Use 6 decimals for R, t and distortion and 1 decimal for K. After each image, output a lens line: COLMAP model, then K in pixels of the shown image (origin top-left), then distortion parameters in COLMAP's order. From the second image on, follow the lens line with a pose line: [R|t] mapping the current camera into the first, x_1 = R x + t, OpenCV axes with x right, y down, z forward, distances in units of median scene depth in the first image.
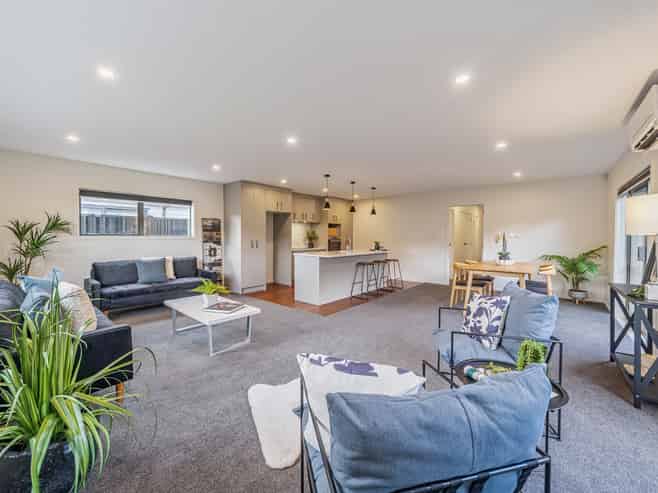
lens RADIAL K [[263.9, 0, 327.3], [0, 263.9, 242.6], [0, 0, 1]] dist [0.010521, 0.000127]
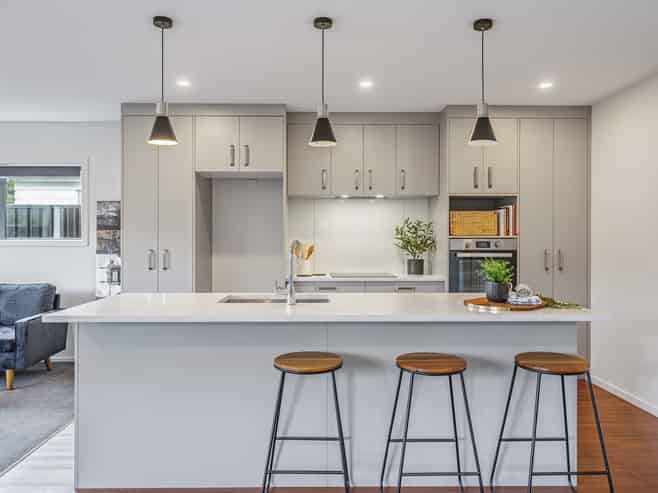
lens RADIAL K [[509.0, 0, 327.6], [0, 509.0, 244.0], [0, 0, 1]] dist [0.004784, 0.000100]
pose [[0.644366, 0.011508, -0.764630, 0.463589], [-0.015705, 0.999875, 0.001814, -0.023593], [0.764556, 0.010840, 0.644467, 0.697434]]
